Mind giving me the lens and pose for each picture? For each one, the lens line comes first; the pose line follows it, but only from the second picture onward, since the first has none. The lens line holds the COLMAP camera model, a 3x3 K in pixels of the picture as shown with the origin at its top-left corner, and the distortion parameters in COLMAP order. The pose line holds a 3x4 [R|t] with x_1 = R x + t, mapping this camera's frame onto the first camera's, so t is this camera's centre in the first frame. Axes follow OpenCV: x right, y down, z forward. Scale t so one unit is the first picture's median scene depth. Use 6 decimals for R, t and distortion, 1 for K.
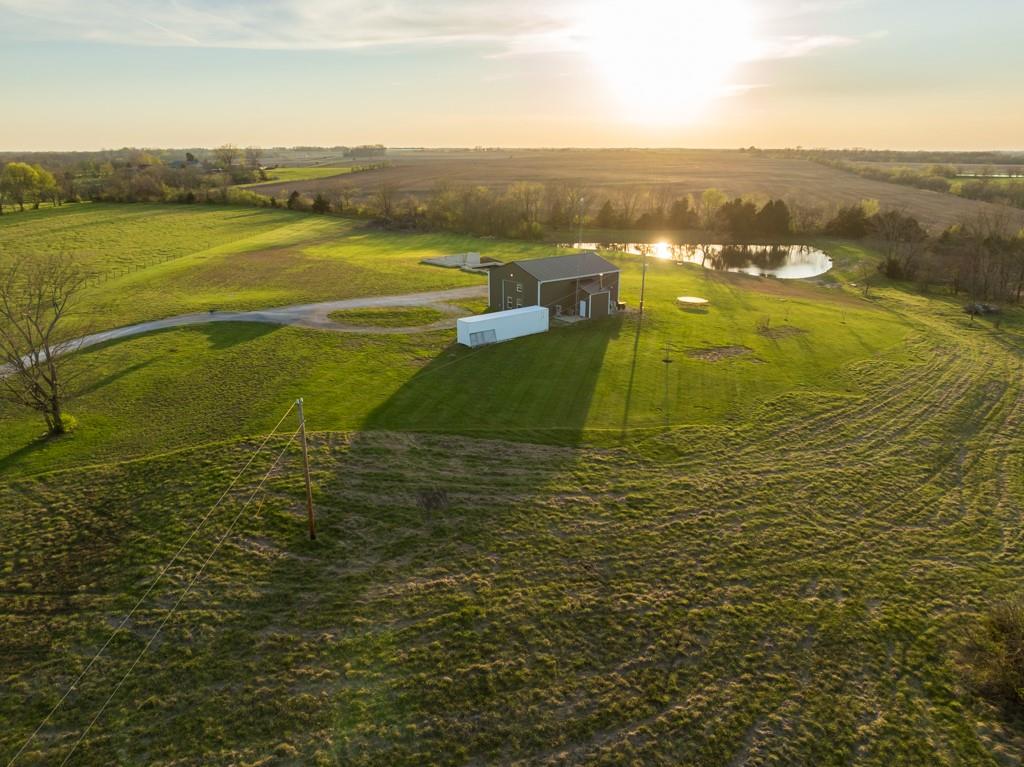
lens RADIAL K [[718.4, 0, 512.0], [0, 718.4, 383.5], [0, 0, 1]] dist [-0.023563, 0.002505]
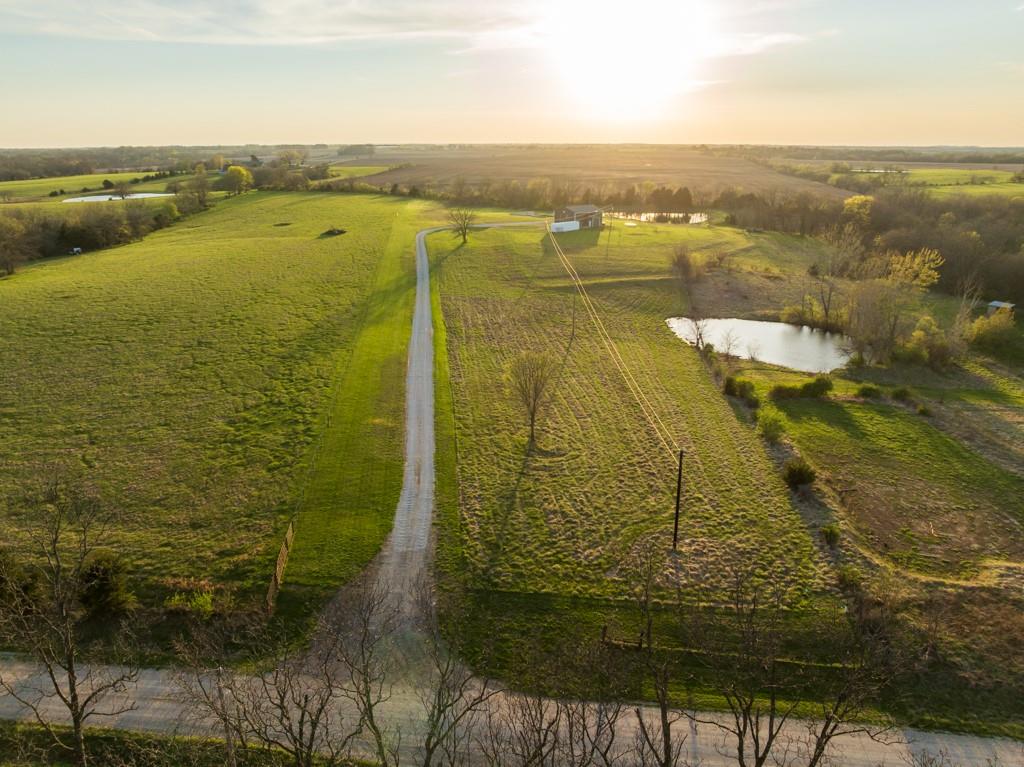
lens RADIAL K [[712.6, 0, 512.0], [0, 712.6, 383.5], [0, 0, 1]] dist [-0.011533, -0.001499]
pose [[0.998813, -0.016688, 0.045763, -0.058361], [0.016333, 0.999834, 0.008109, 0.083801], [-0.045891, -0.007352, 0.998919, -0.299524]]
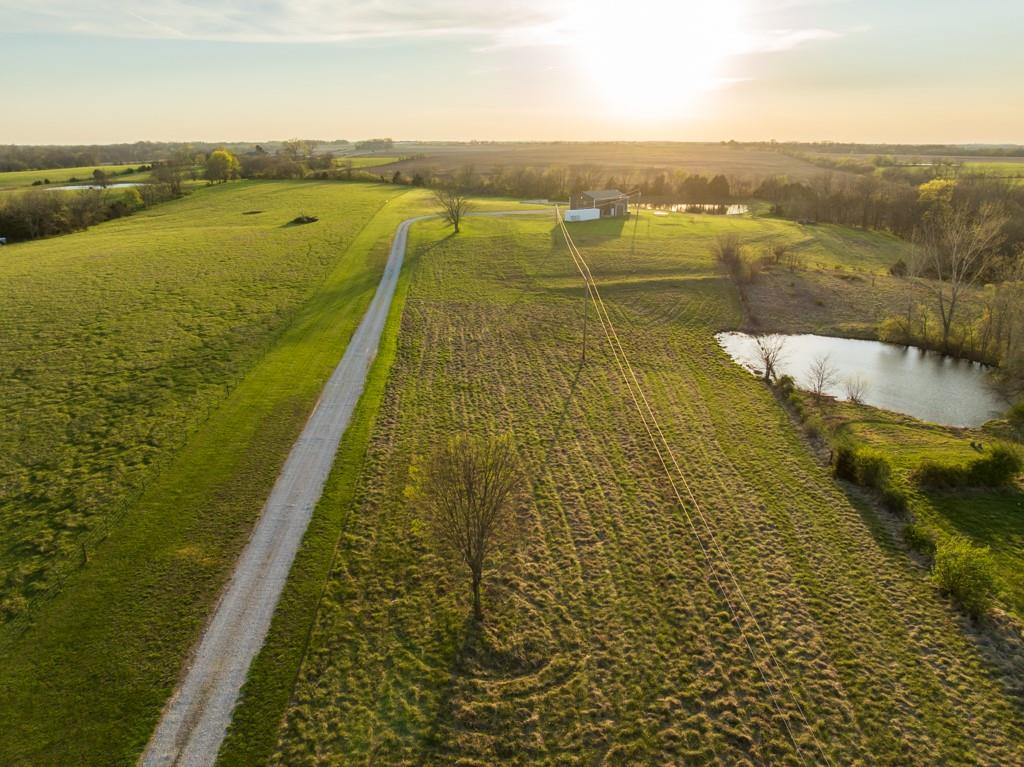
lens RADIAL K [[718.4, 0, 512.0], [0, 718.4, 383.5], [0, 0, 1]] dist [-0.023563, 0.002505]
pose [[0.999861, -0.006140, 0.015492, -0.045723], [0.006008, 0.999945, 0.008552, 0.073769], [-0.015543, -0.008457, 0.999843, -0.226529]]
